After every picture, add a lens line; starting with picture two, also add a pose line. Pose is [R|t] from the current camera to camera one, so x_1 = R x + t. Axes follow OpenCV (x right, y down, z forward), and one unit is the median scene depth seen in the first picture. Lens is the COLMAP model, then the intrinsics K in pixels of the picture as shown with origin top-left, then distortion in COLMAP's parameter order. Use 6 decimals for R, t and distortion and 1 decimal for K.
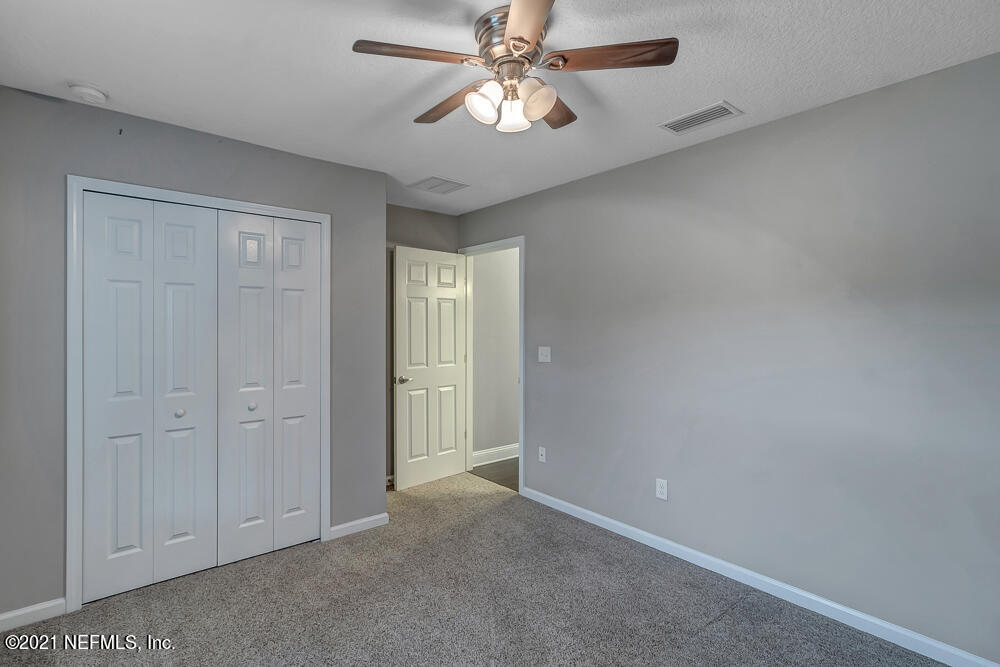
lens RADIAL K [[481.7, 0, 488.2], [0, 481.7, 333.8], [0, 0, 1]] dist [0.000194, -0.000068]
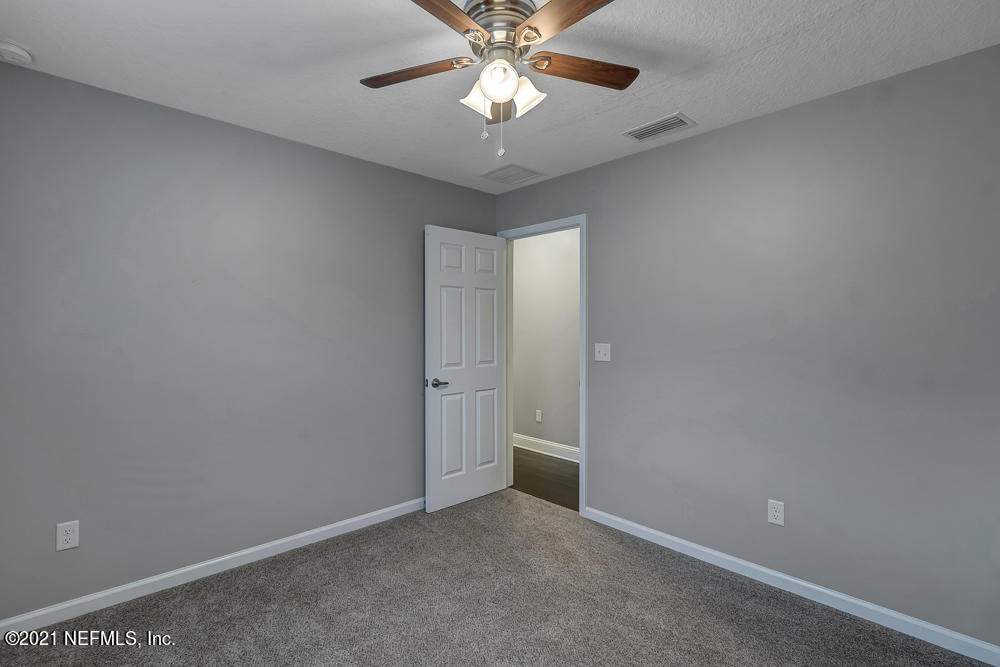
lens RADIAL K [[470.5, 0, 515.2], [0, 470.5, 327.8], [0, 0, 1]] dist [0.000511, 0.000255]
pose [[0.994268, -0.001382, 0.106906, -0.131790], [0.001551, 0.999998, -0.001501, -0.000279], [-0.106903, 0.001658, 0.994268, 0.166325]]
